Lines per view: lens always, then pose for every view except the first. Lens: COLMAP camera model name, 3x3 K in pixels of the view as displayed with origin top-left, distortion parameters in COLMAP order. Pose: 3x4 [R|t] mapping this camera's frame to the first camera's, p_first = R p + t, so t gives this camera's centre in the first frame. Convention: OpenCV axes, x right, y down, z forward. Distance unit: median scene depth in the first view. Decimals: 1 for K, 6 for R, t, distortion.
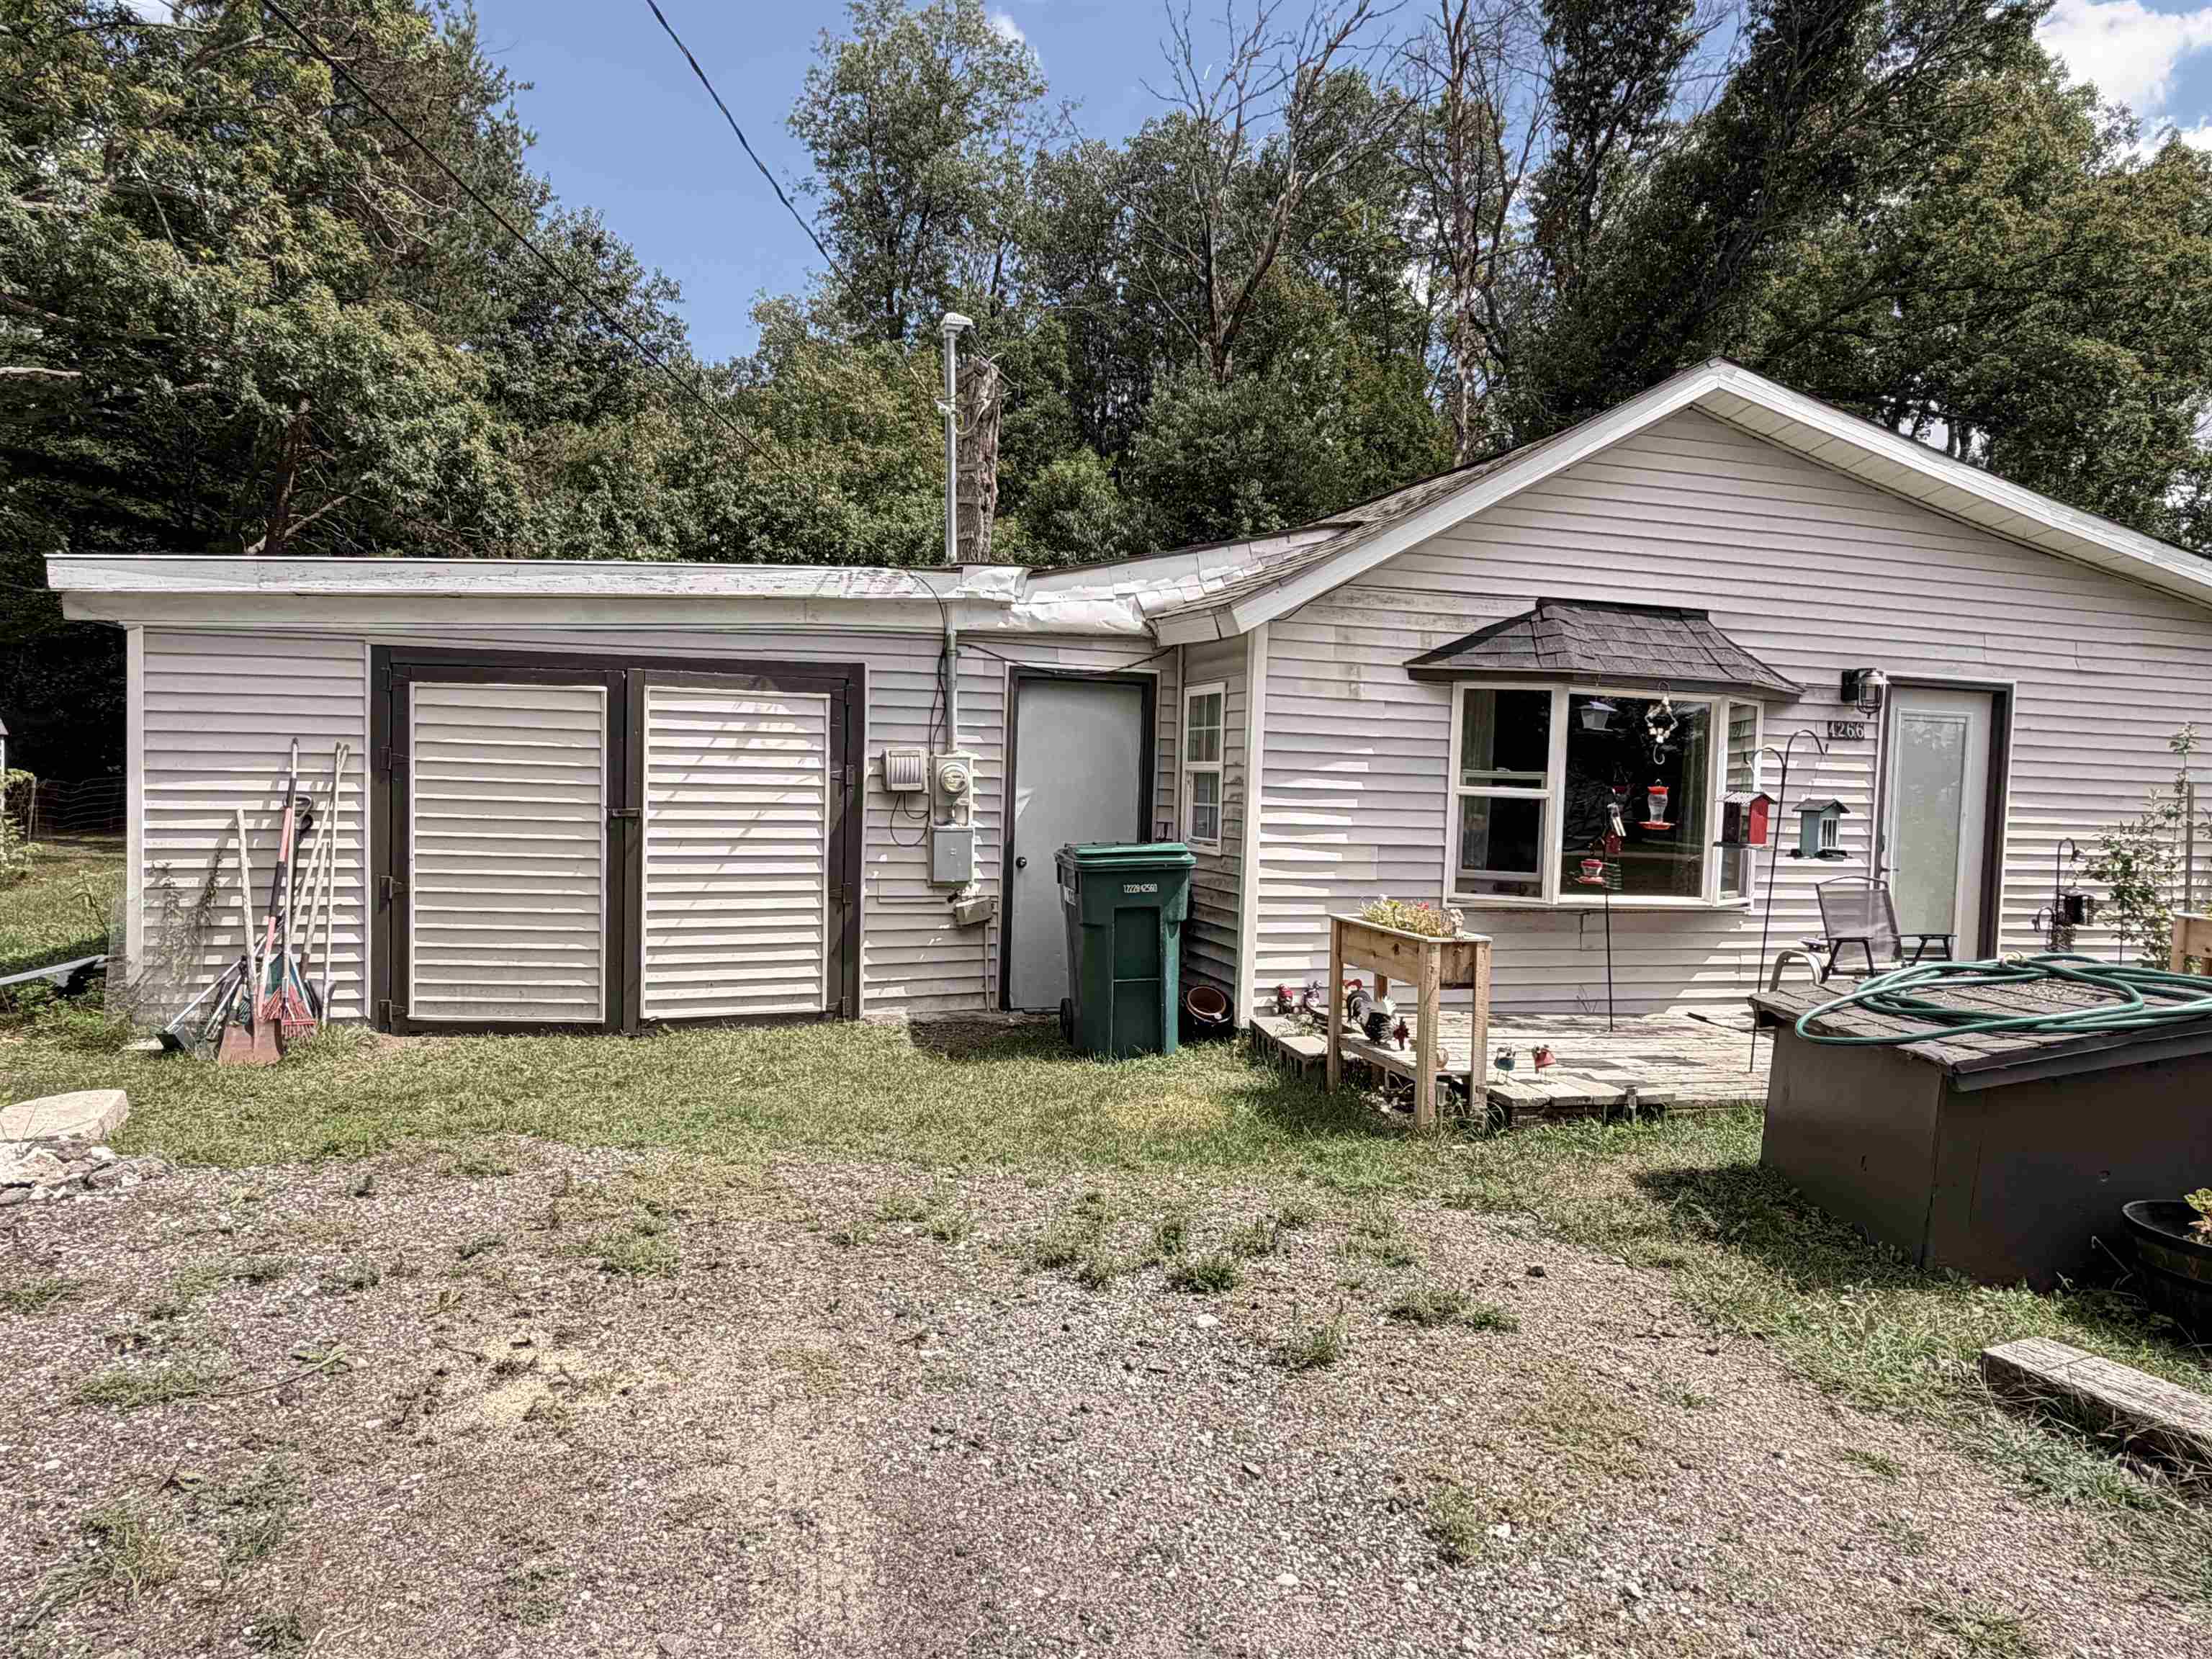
lens RADIAL K [[1423.7, 0, 1106.0], [0, 1423.7, 829.5], [0, 0, 1]] dist [0.000278, 0.001252]
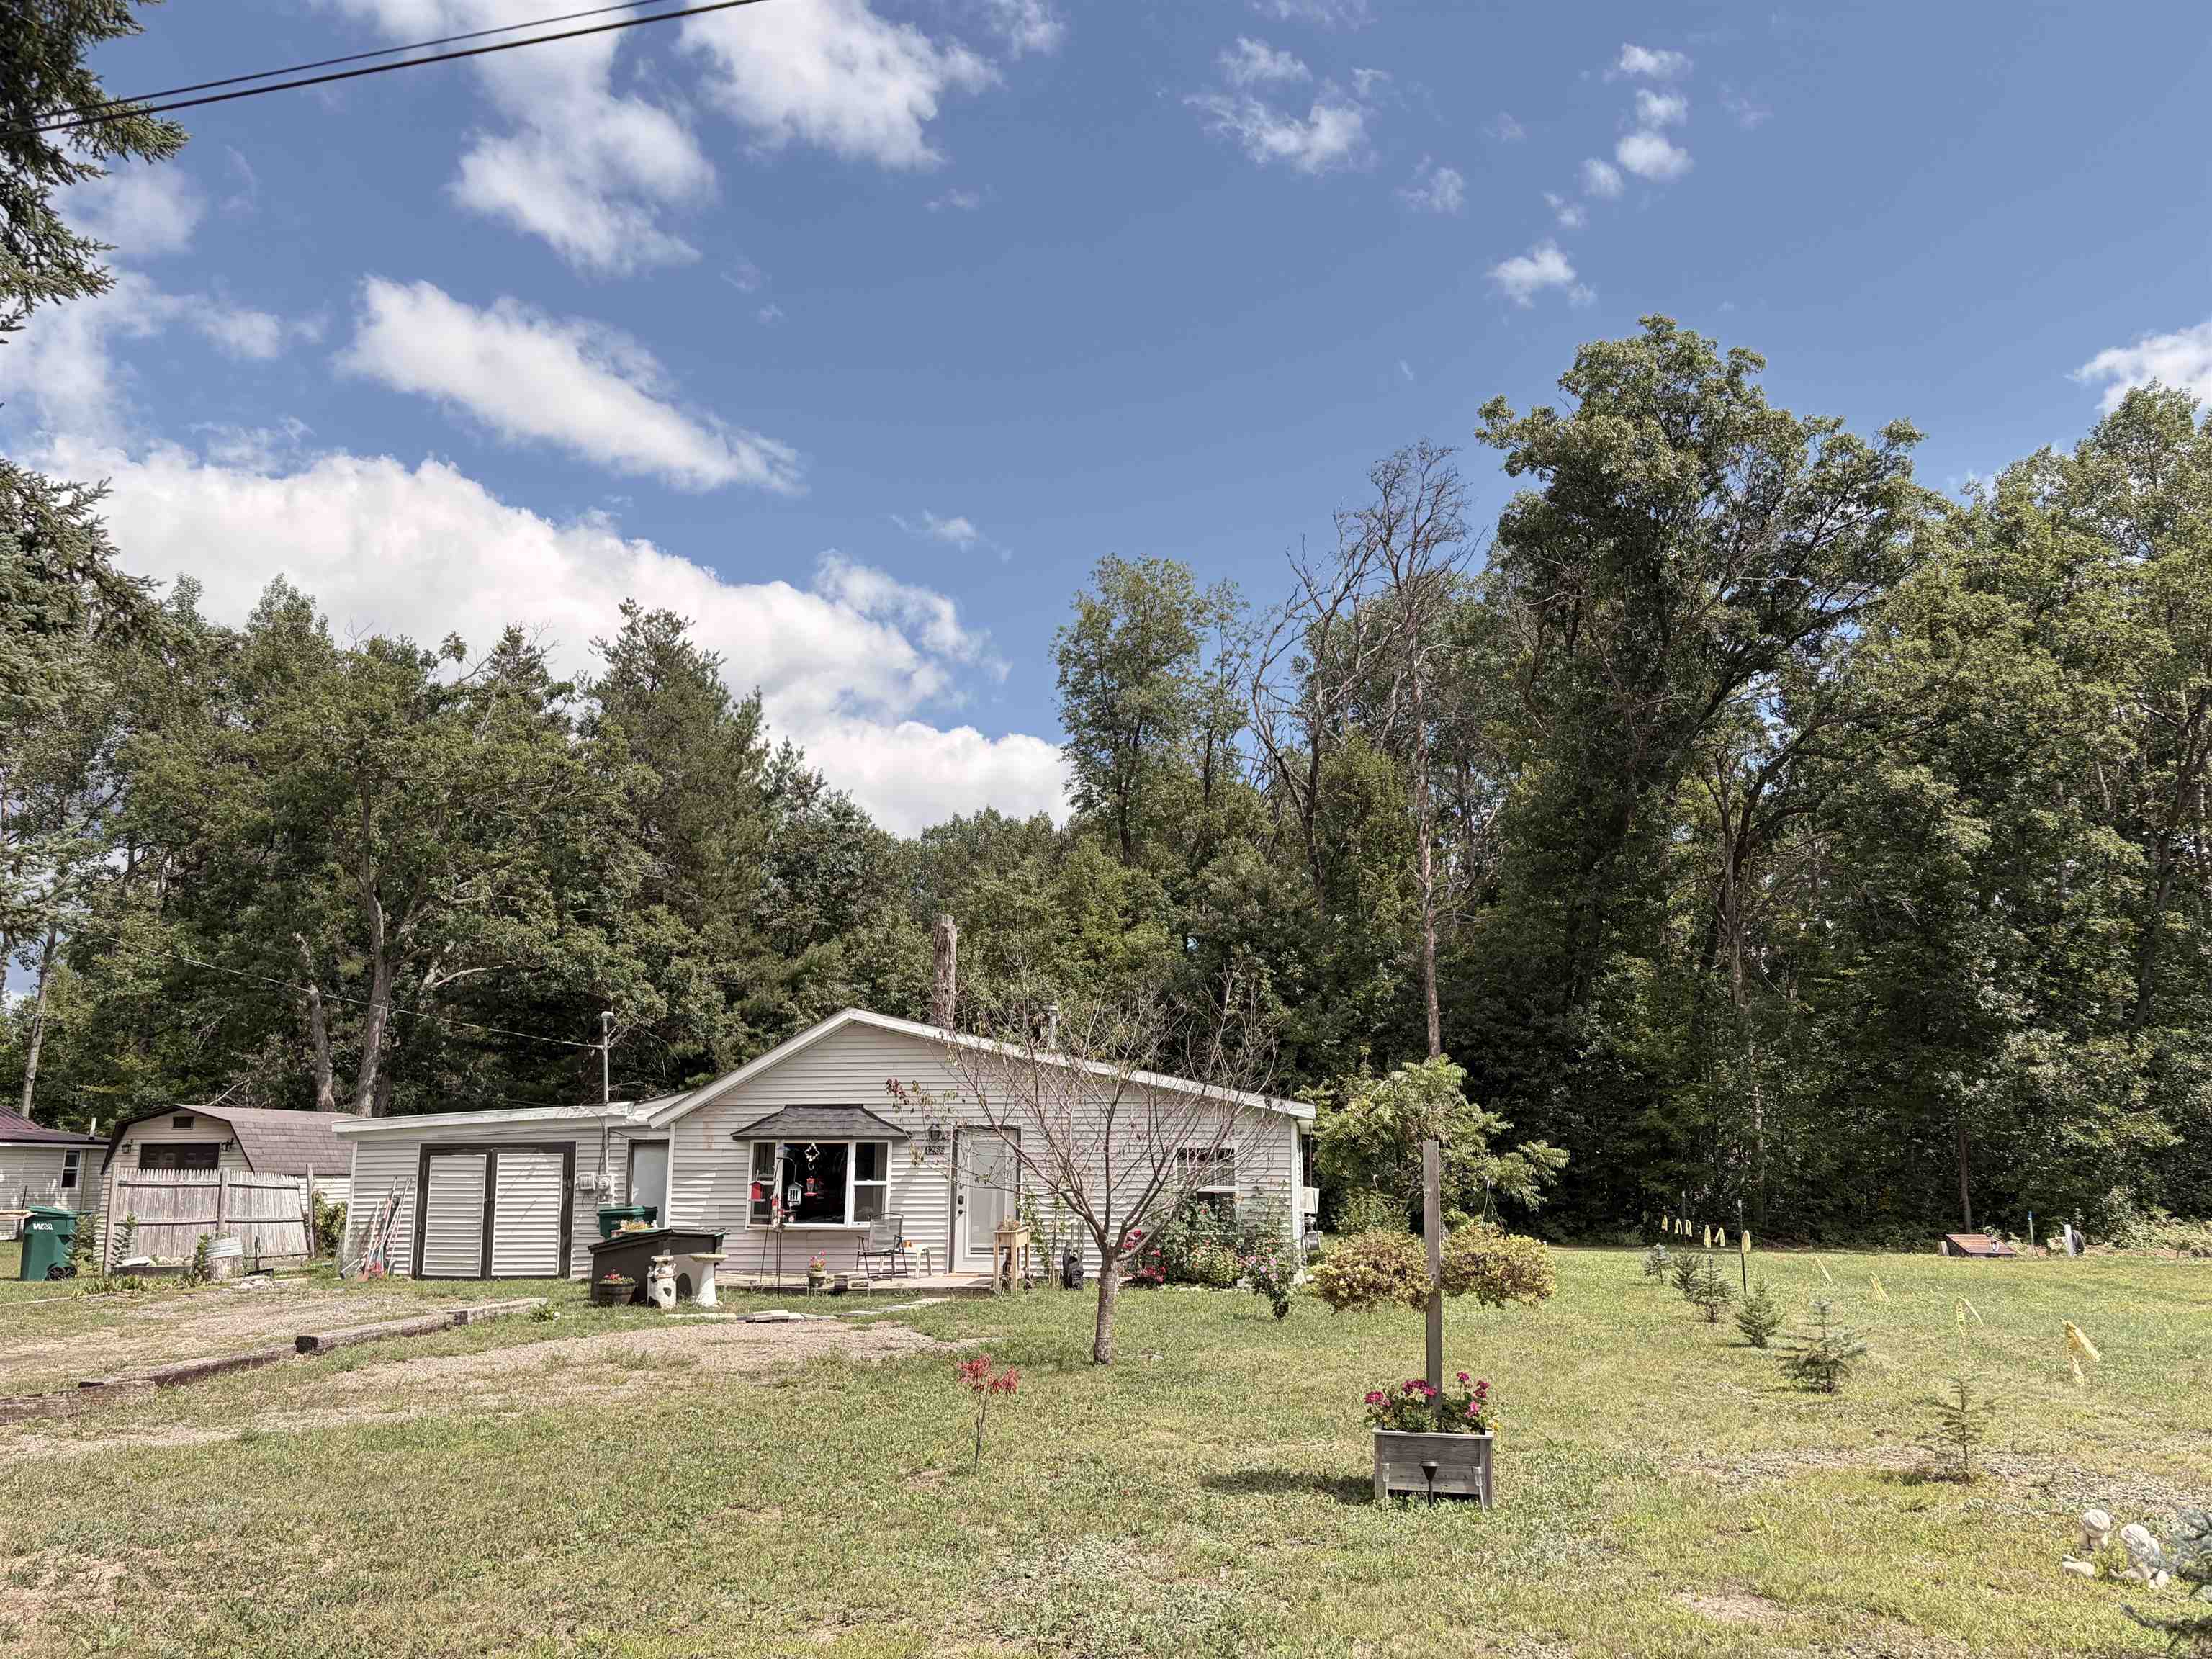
lens RADIAL K [[1674.4, 0, 1106.0], [0, 1674.4, 829.5], [0, 0, 1]] dist [0.073465, -0.227012]
pose [[0.918251, -0.109738, -0.380489, 2.077137], [0.014118, 0.969298, -0.245485, 0.110044], [0.395746, 0.220045, 0.891608, -1.610108]]
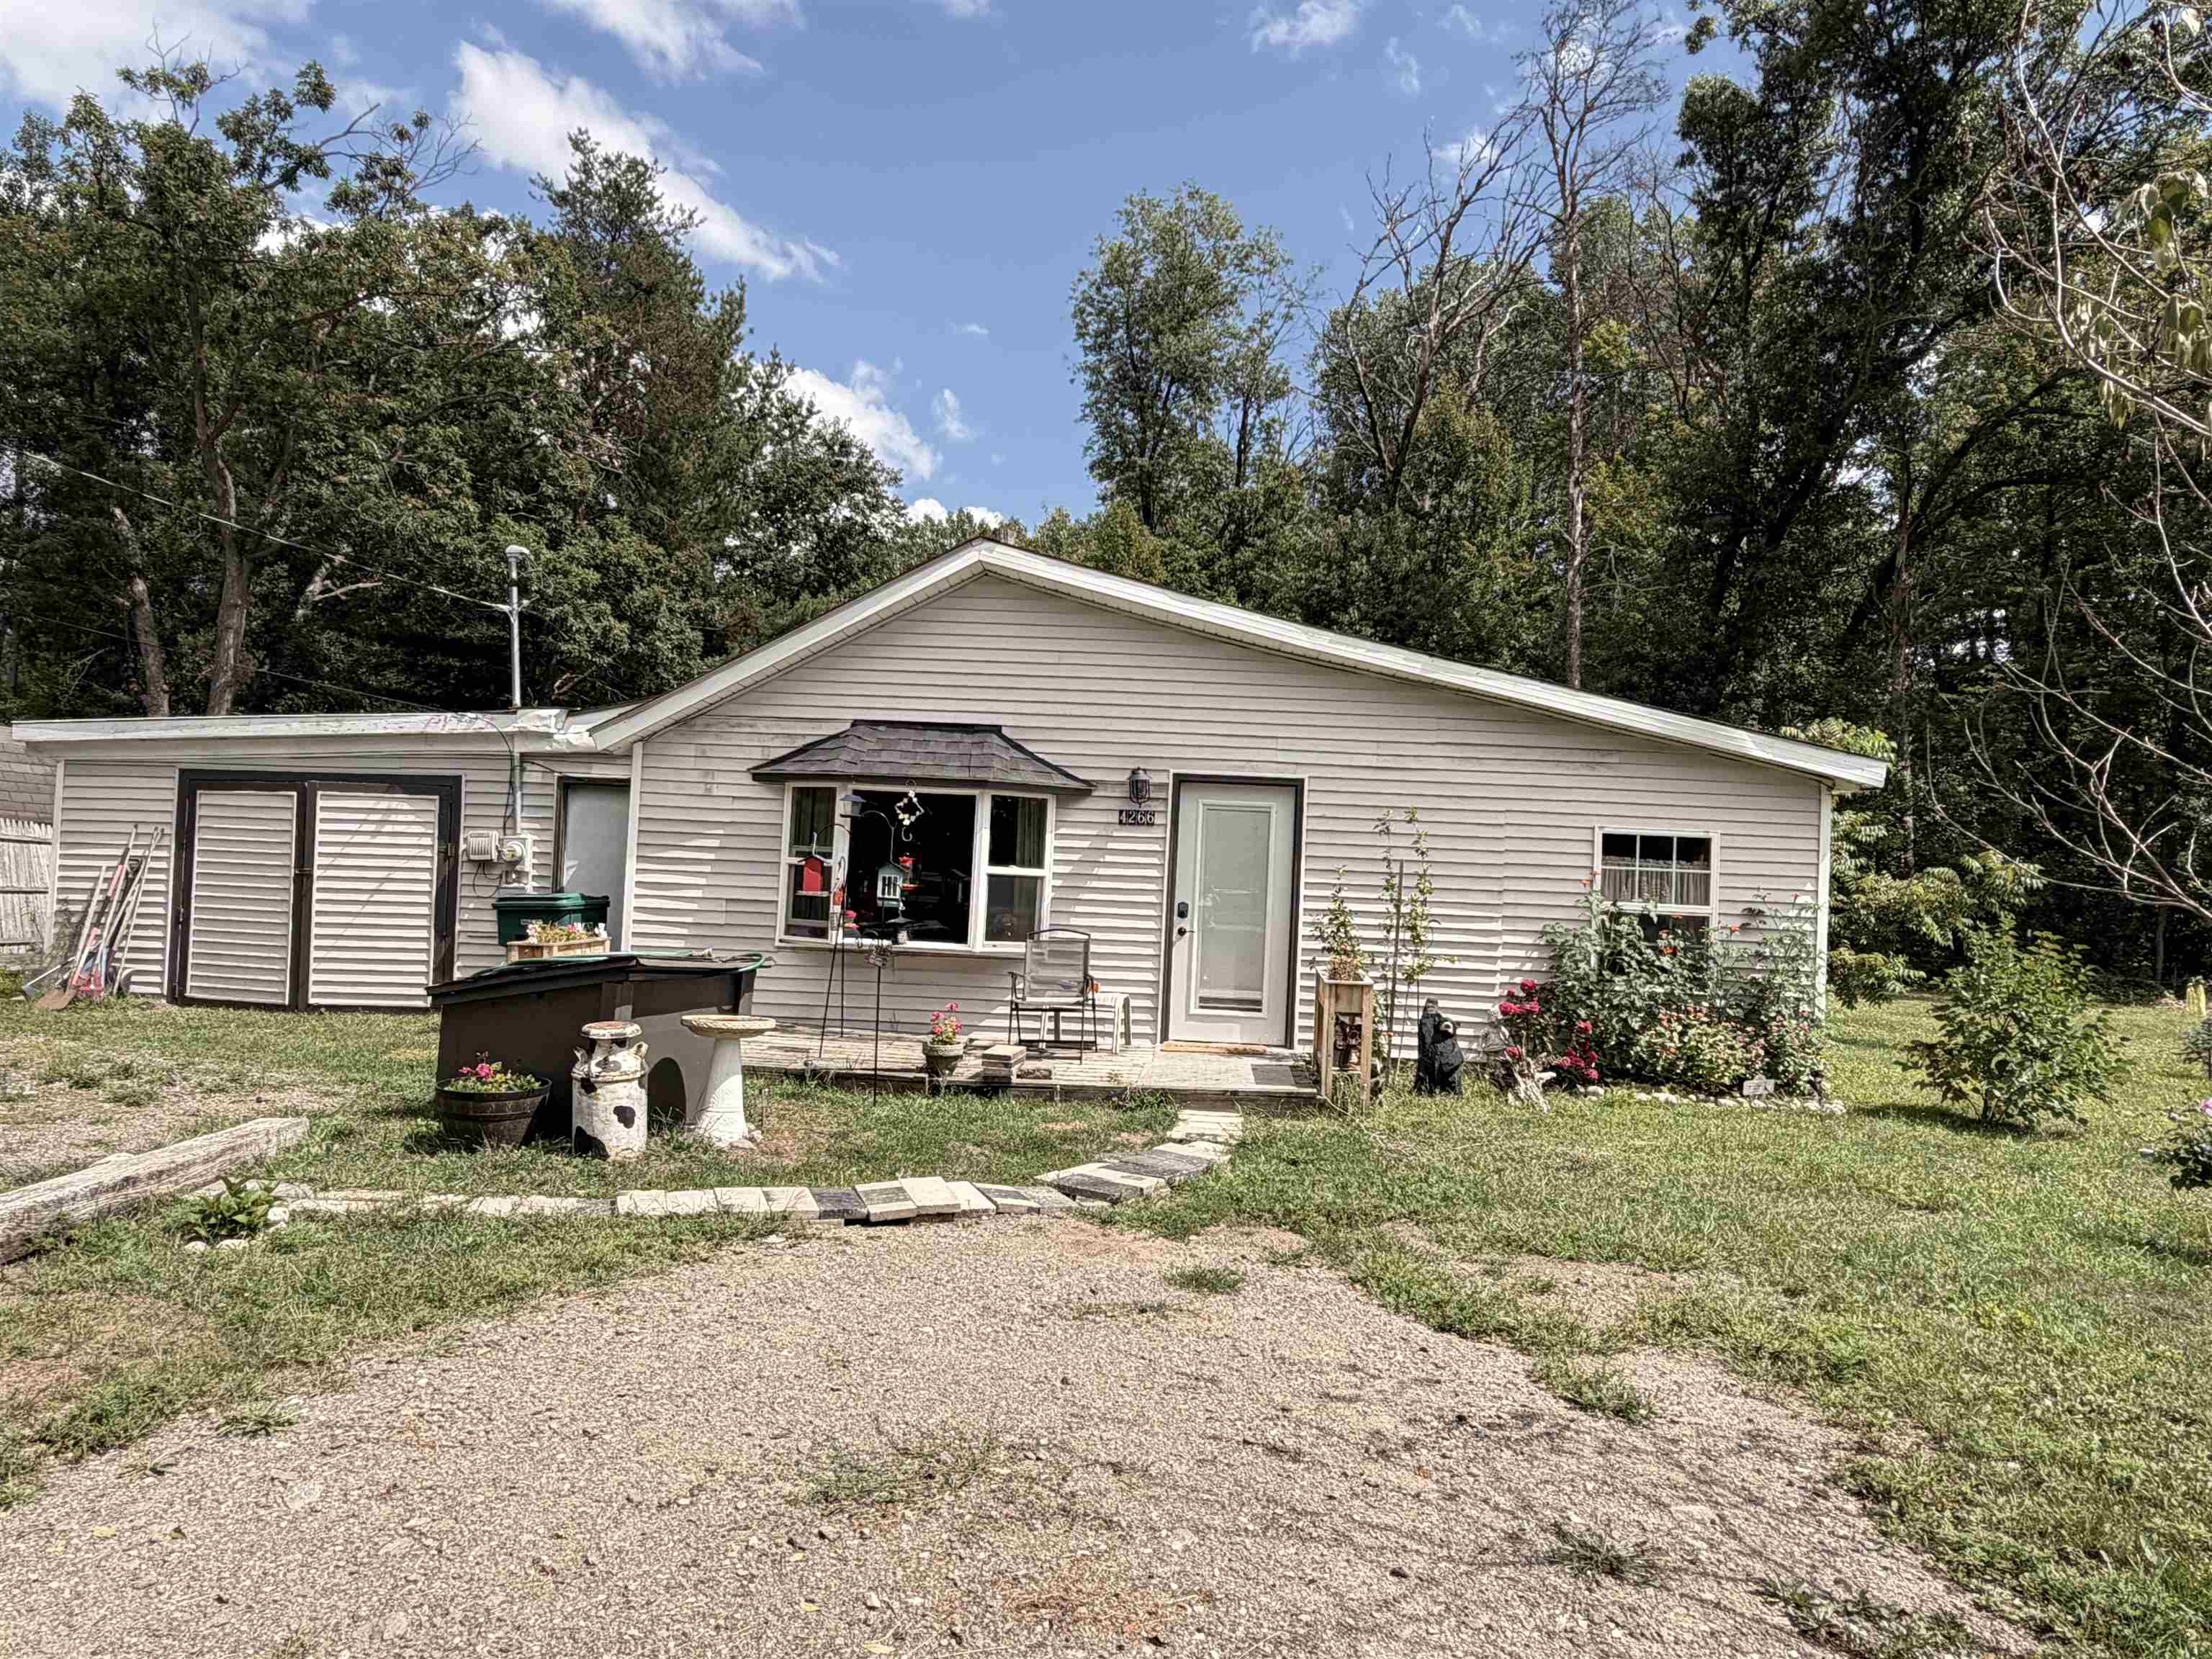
lens RADIAL K [[1423.7, 0, 1106.0], [0, 1423.7, 829.5], [0, 0, 1]] dist [0.000278, 0.001252]
pose [[0.944857, -0.003333, -0.327466, 0.994296], [-0.024911, 0.996320, -0.082017, 0.048059], [0.326534, 0.085652, 0.941296, -0.197120]]
